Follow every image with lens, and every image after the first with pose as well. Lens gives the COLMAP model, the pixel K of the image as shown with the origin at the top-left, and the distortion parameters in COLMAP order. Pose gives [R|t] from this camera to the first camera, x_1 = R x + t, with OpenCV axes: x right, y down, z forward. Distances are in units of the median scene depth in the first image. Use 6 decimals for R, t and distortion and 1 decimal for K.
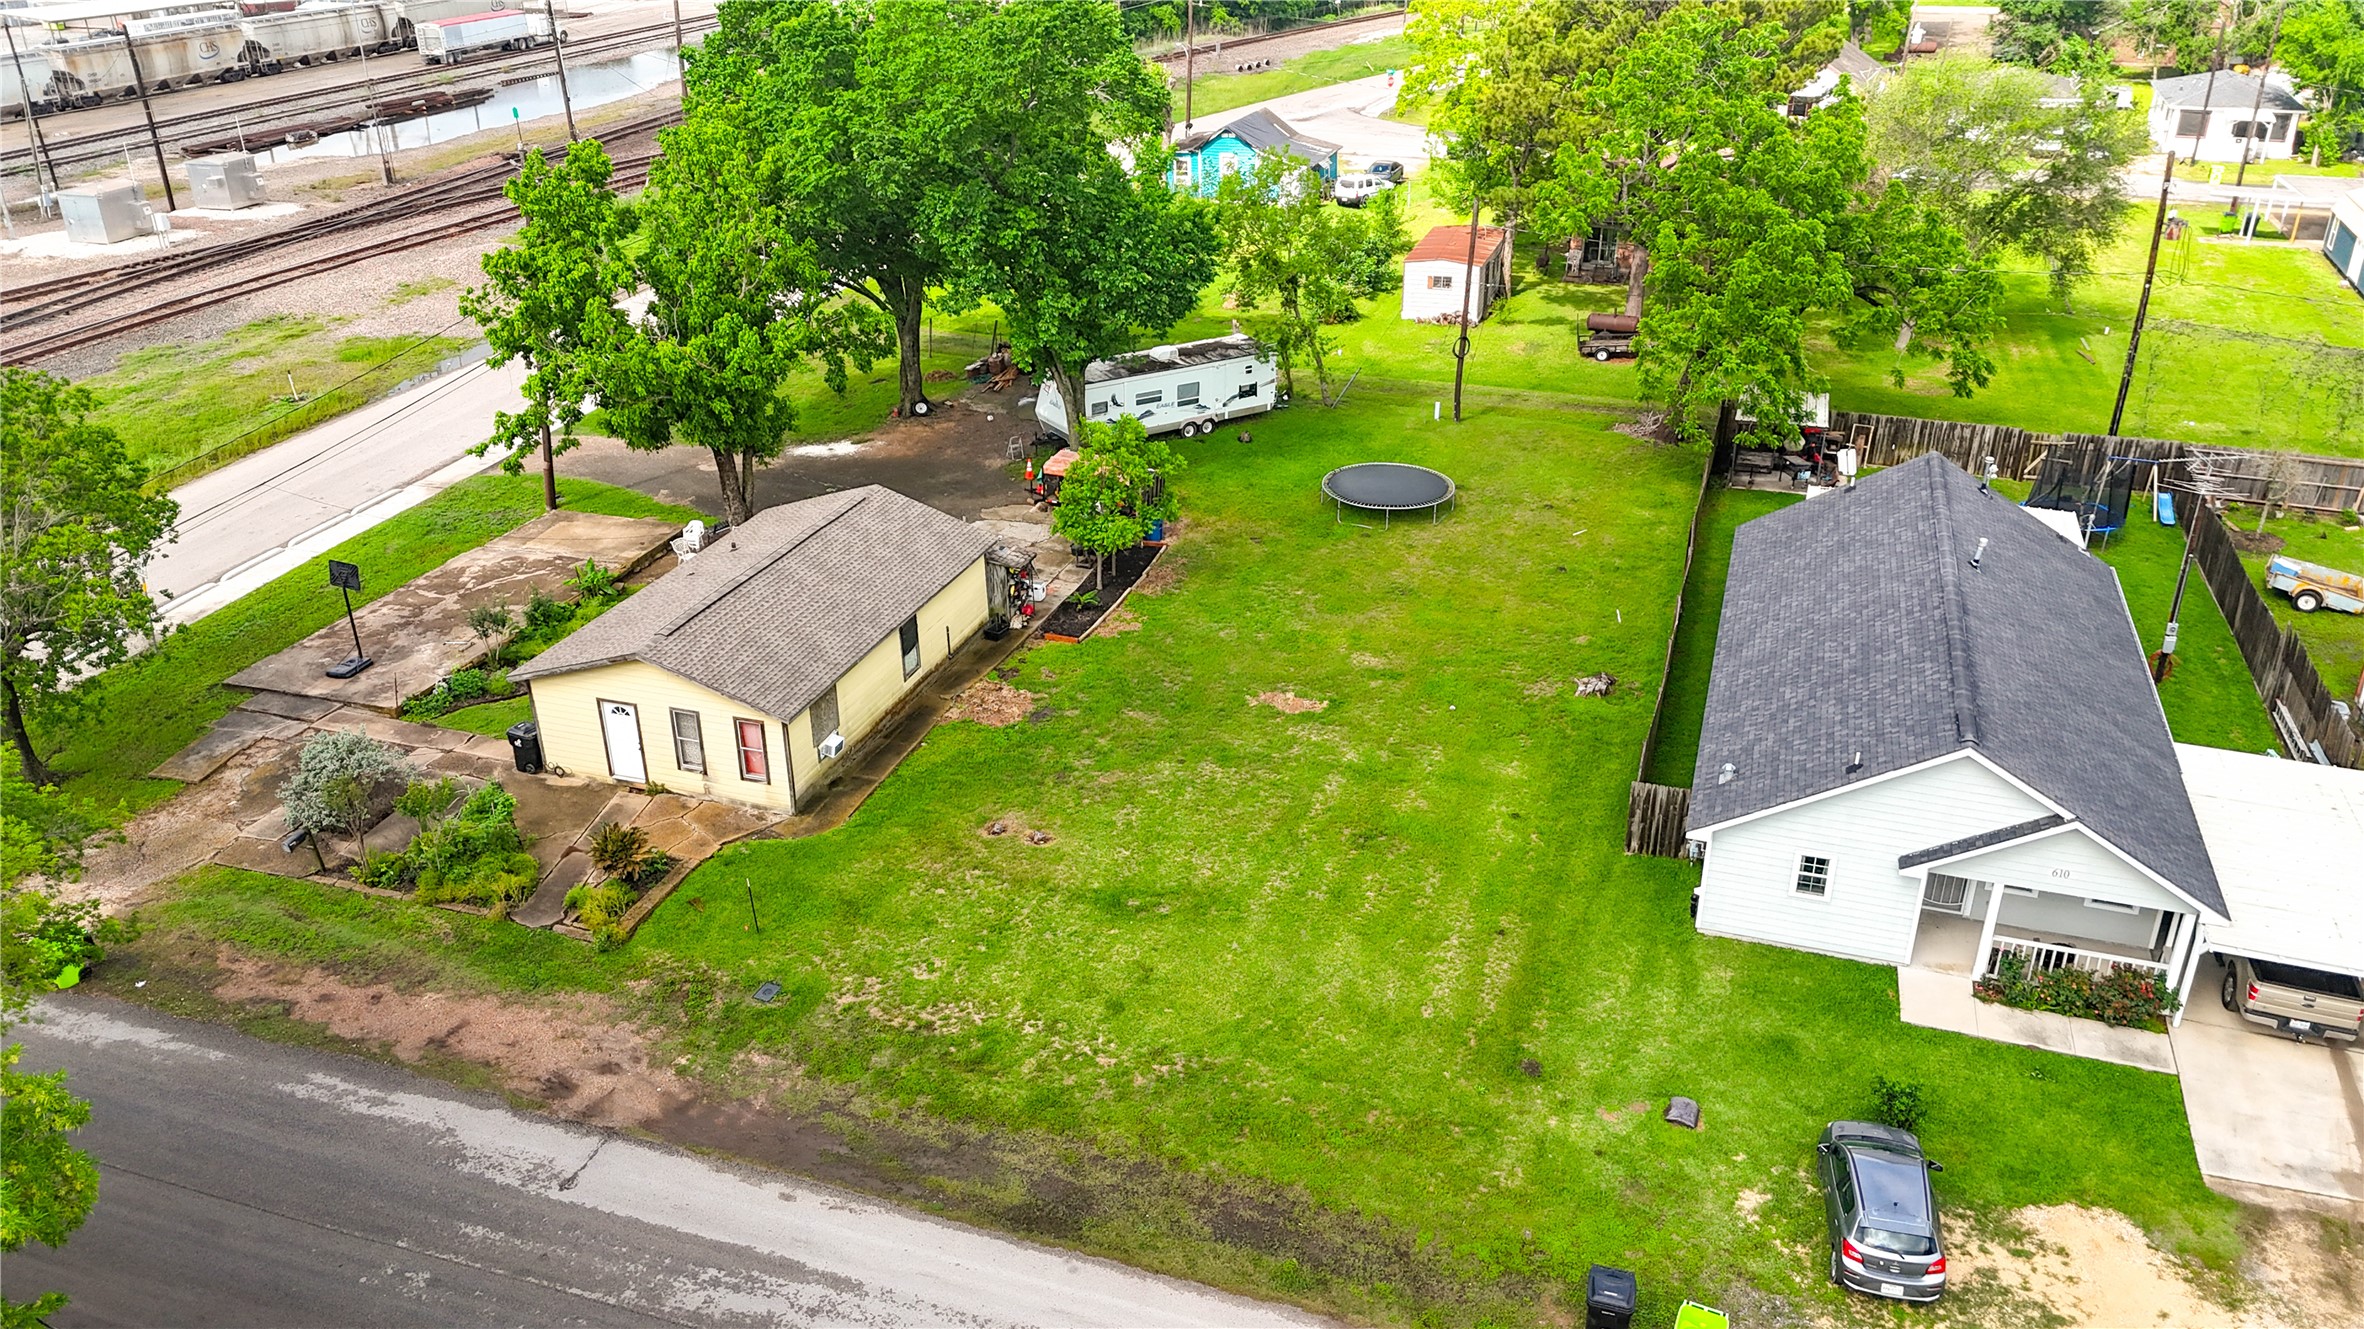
lens RADIAL K [[1739.8, 0, 1179.3], [0, 1739.8, 665.6], [0, 0, 1]] dist [0.070666, -0.066515]
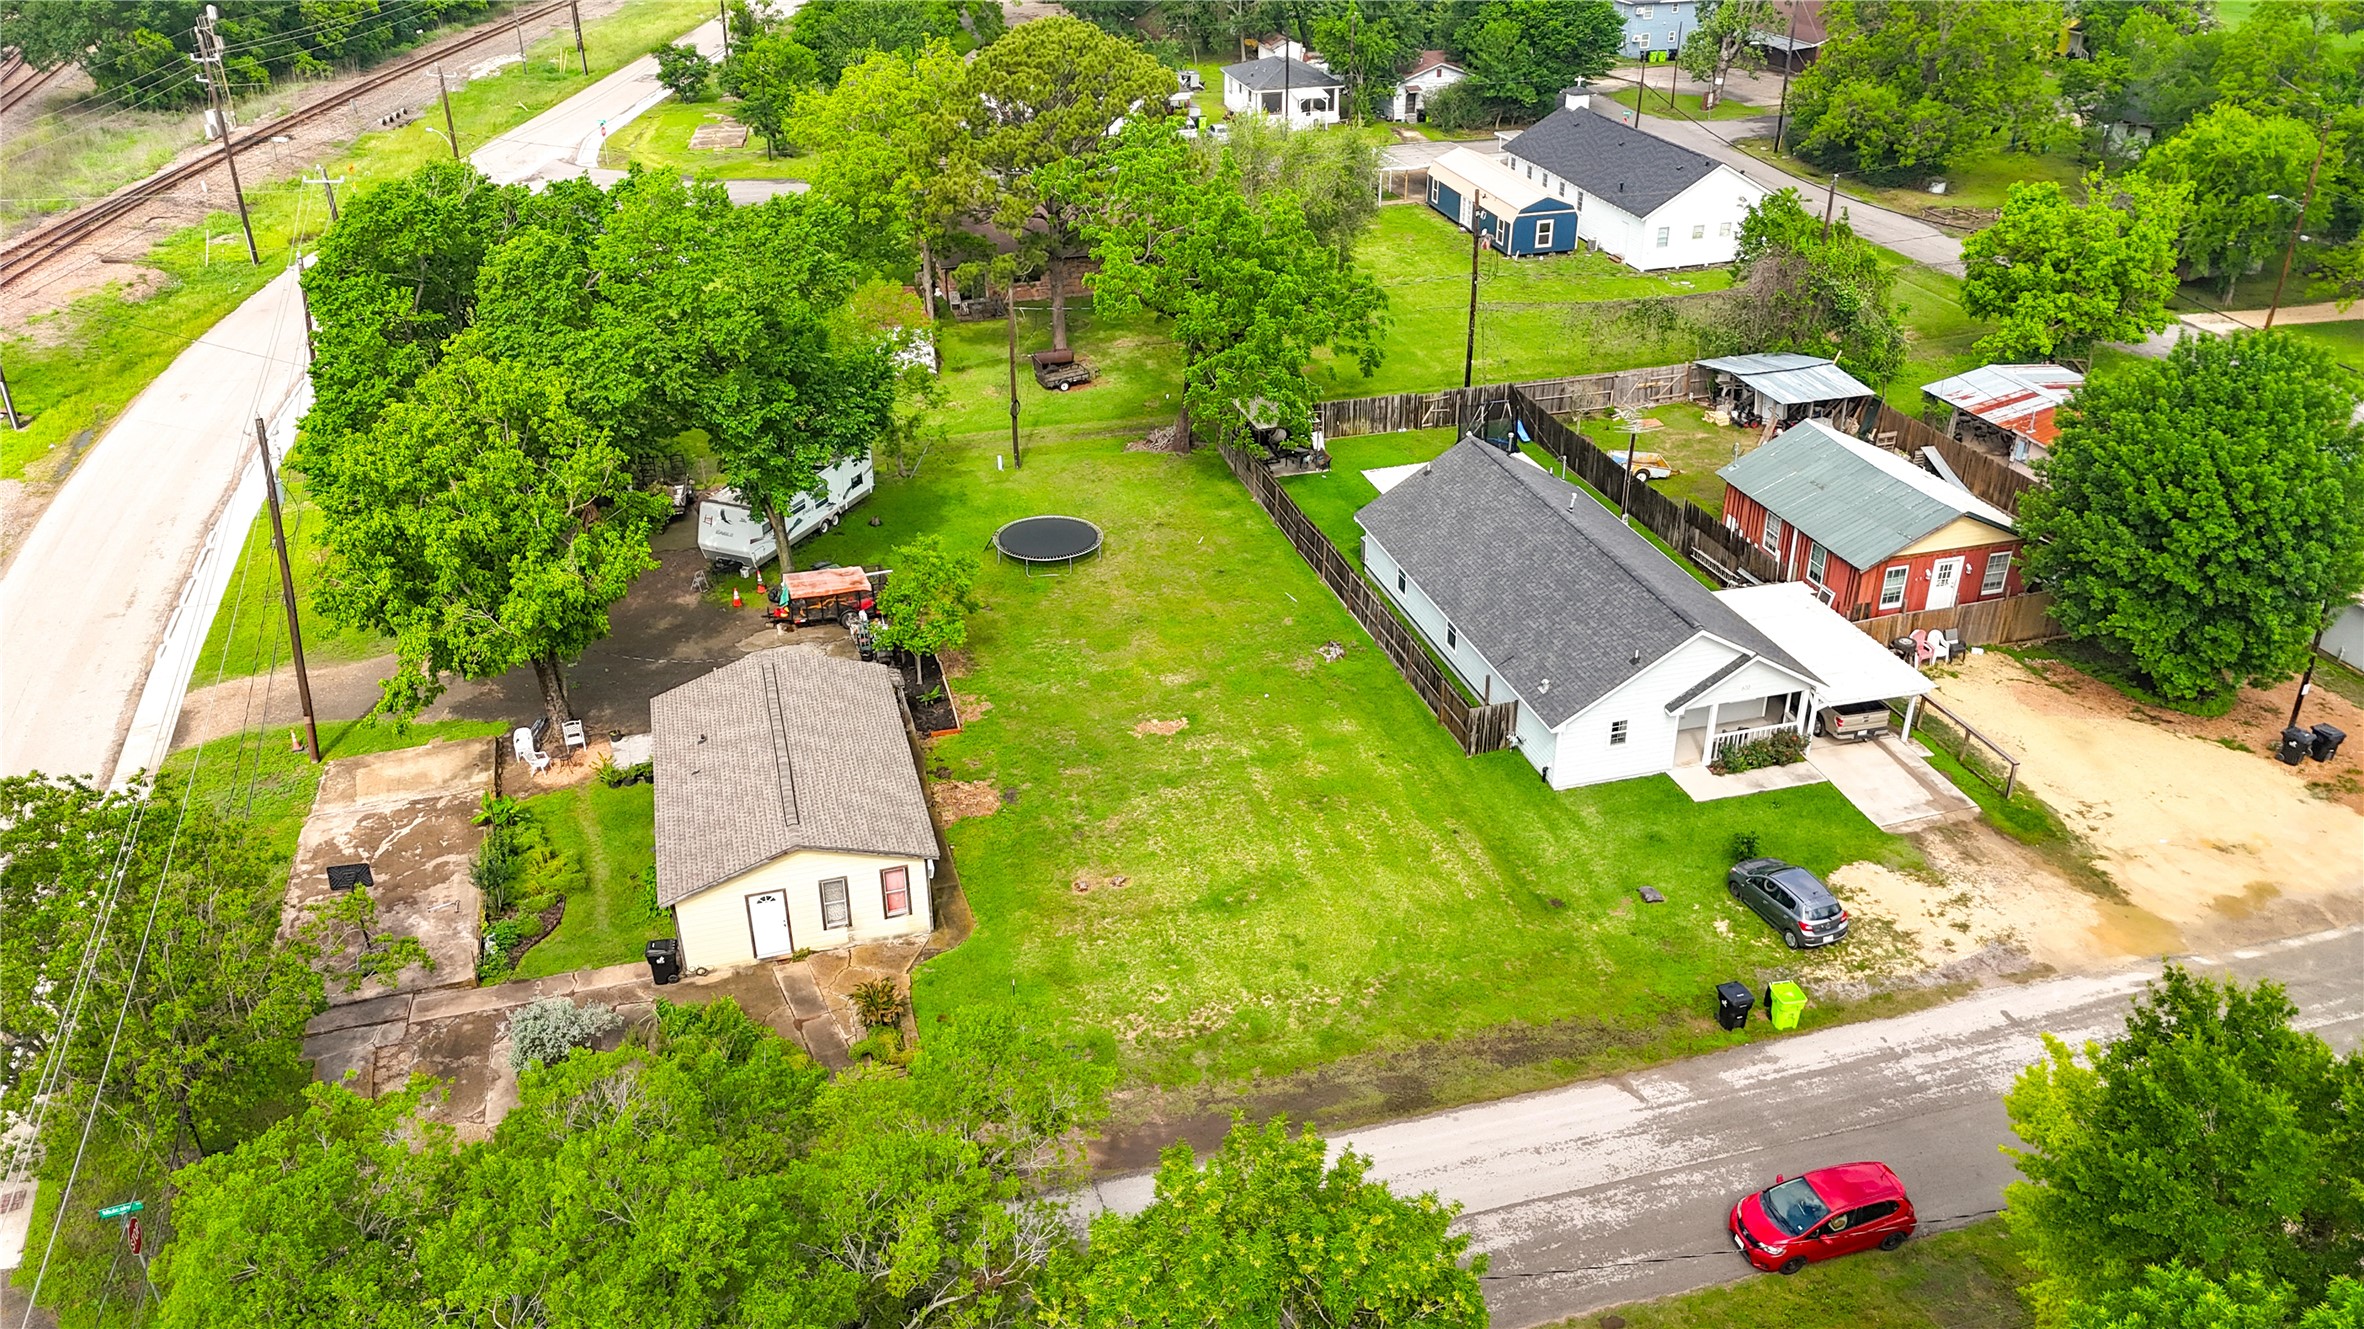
lens RADIAL K [[1739.8, 0, 1183.5], [0, 1739.8, 664.7], [0, 0, 1]] dist [0.070666, -0.066515]
pose [[0.826487, -0.270459, 0.493732, -0.617998], [0.253959, 0.961846, 0.101769, -0.169990], [-0.502419, 0.041277, 0.863638, -0.139880]]
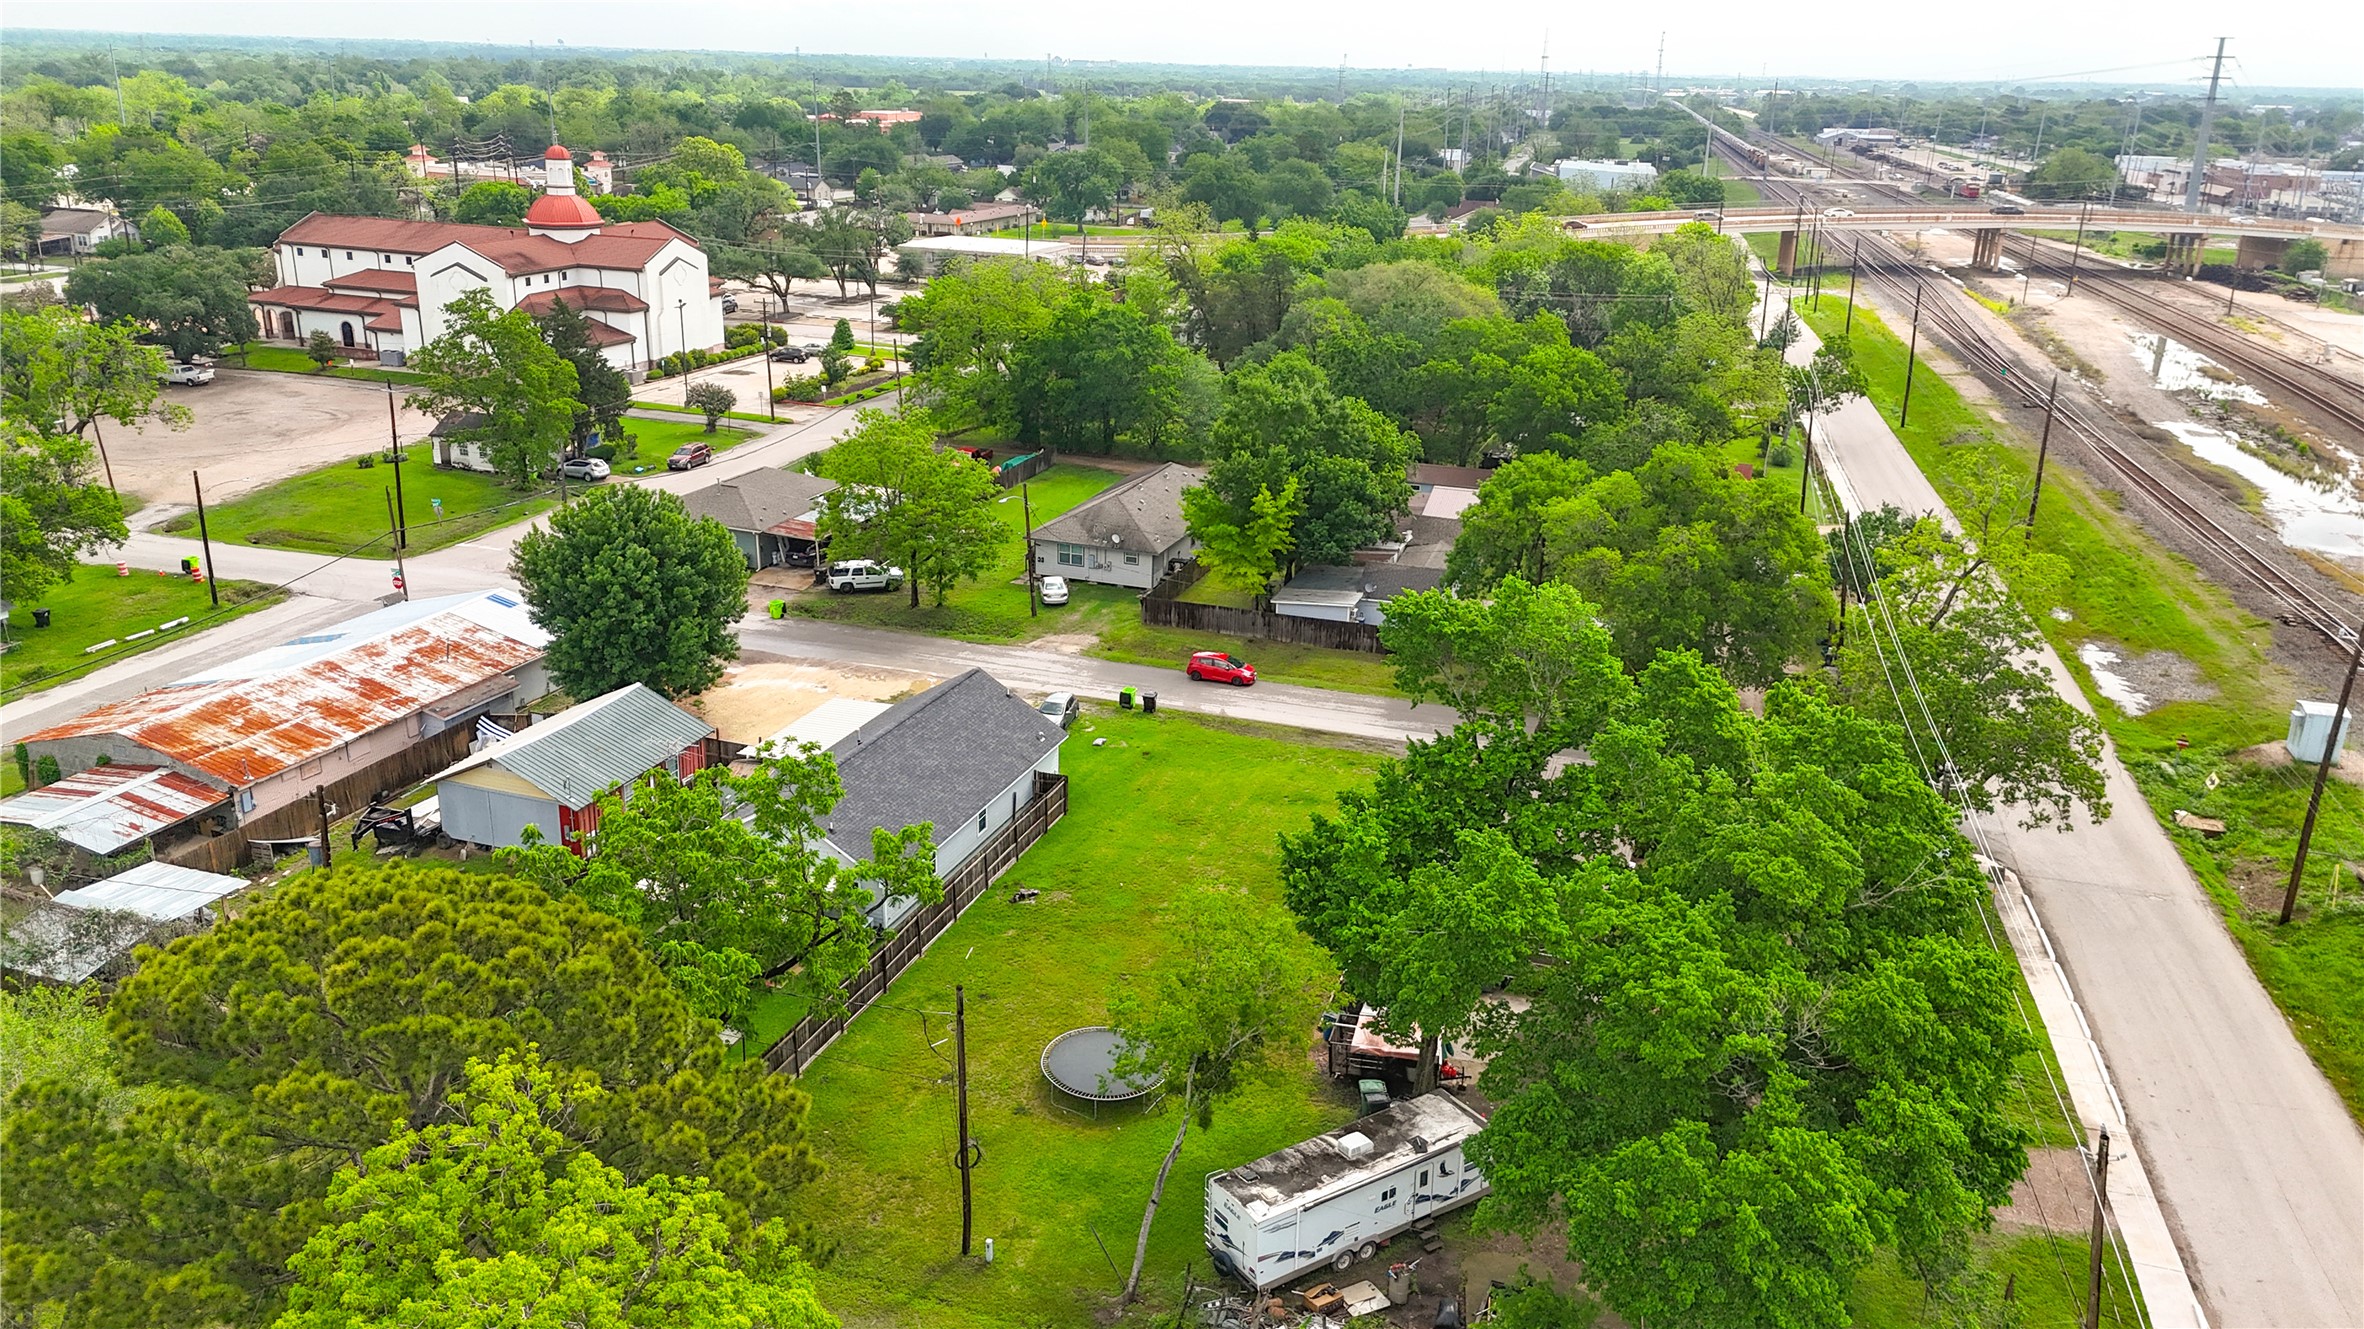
lens RADIAL K [[1739.8, 0, 1190.1], [0, 1739.8, 649.4], [0, 0, 1]] dist [0.070666, -0.066515]
pose [[-0.999843, -0.017415, -0.003263, 0.114856], [-0.014735, 0.715022, 0.698947, -1.417549], [-0.009839, 0.698885, -0.715166, 2.247379]]
